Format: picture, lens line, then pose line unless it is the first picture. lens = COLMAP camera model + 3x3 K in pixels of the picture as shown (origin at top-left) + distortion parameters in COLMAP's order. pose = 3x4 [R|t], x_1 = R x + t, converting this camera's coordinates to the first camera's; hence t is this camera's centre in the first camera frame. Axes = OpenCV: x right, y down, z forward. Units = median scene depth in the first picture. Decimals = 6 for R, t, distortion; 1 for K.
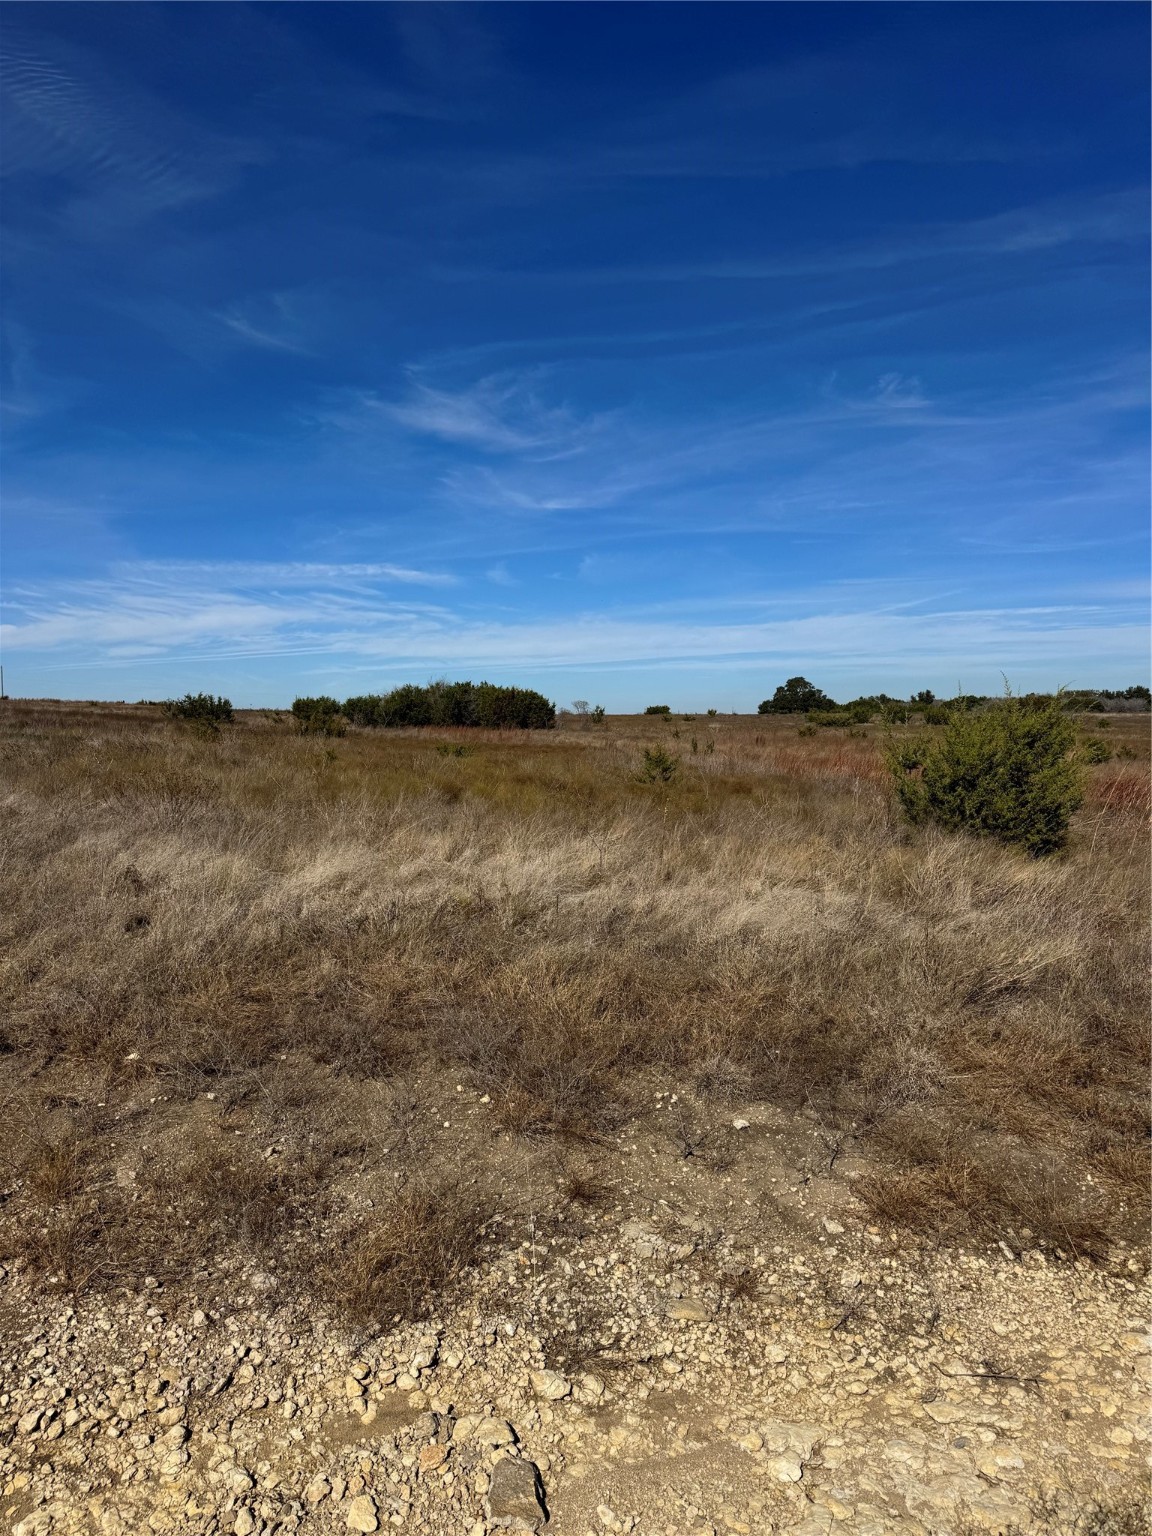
lens RADIAL K [[1111.1, 0, 573.9], [0, 1111.1, 777.0], [0, 0, 1]] dist [0.064088, -0.067046]
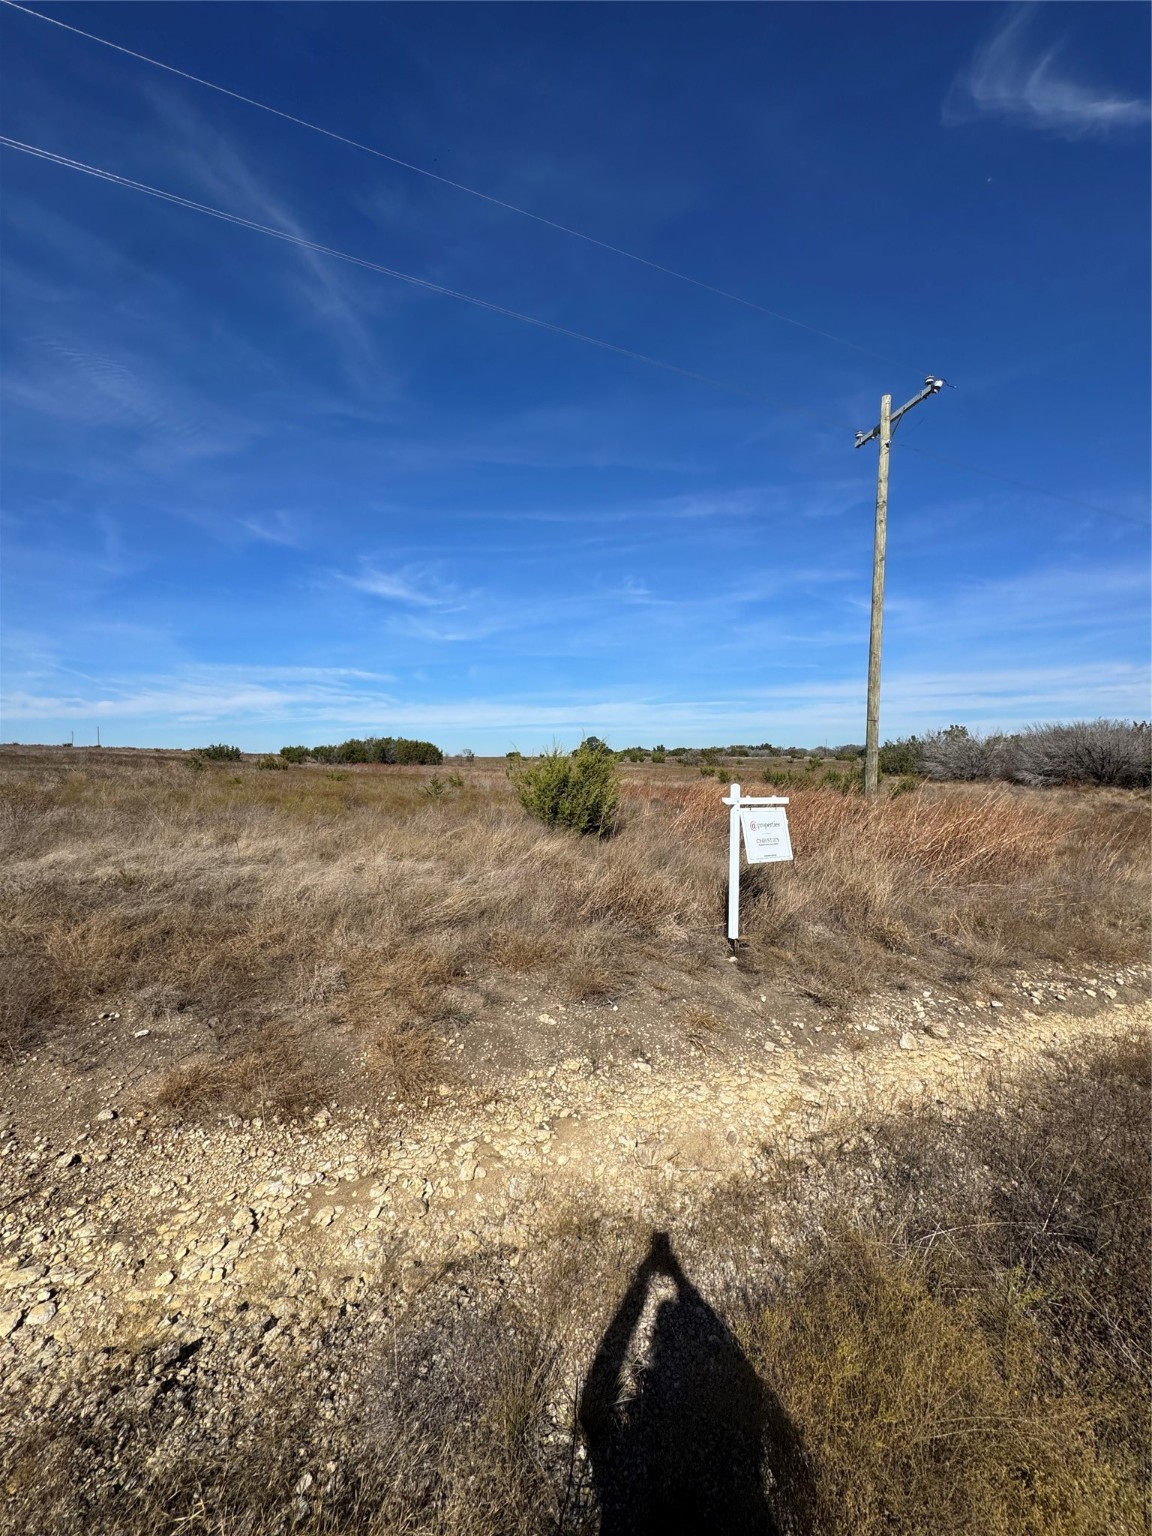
lens RADIAL K [[624.6, 0, 595.5], [0, 624.6, 765.7], [0, 0, 1]] dist [-0.012003, 0.000556]
pose [[0.981457, -0.001759, 0.191673, 0.520669], [0.009897, 0.999089, -0.041509, 0.005837], [-0.191426, 0.042636, 0.980581, 0.094257]]
